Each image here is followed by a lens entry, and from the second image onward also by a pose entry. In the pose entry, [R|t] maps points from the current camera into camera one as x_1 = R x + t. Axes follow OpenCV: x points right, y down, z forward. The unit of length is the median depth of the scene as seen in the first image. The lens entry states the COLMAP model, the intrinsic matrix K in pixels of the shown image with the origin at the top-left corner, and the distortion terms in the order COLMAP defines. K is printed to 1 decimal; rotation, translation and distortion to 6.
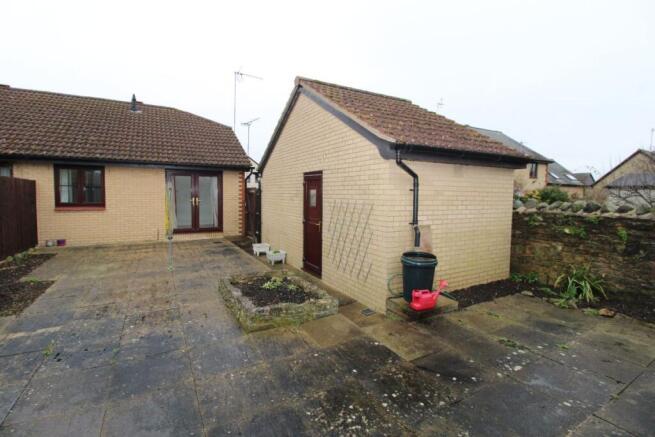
lens RADIAL K [[306.3, 0, 324.3], [0, 306.3, 216.9], [0, 0, 1]] dist [-0.016085, -0.000936]
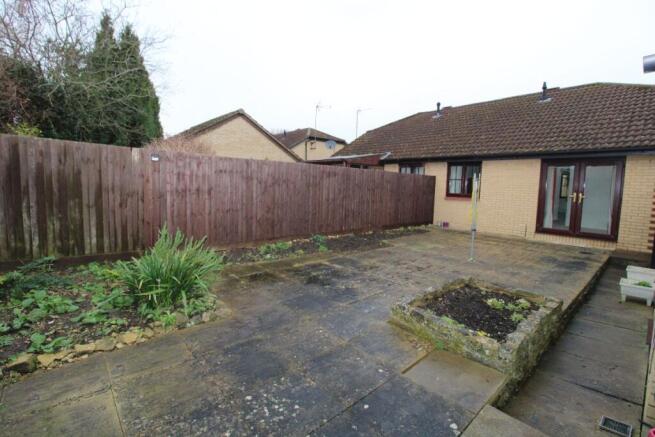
lens RADIAL K [[306.3, 0, 326.0], [0, 306.3, 215.2], [0, 0, 1]] dist [-0.016085, -0.000936]
pose [[0.189562, 0.095990, -0.977165, 0.285934], [-0.092330, 0.992543, 0.079589, -0.009611], [0.977518, 0.075135, 0.197011, 0.259968]]
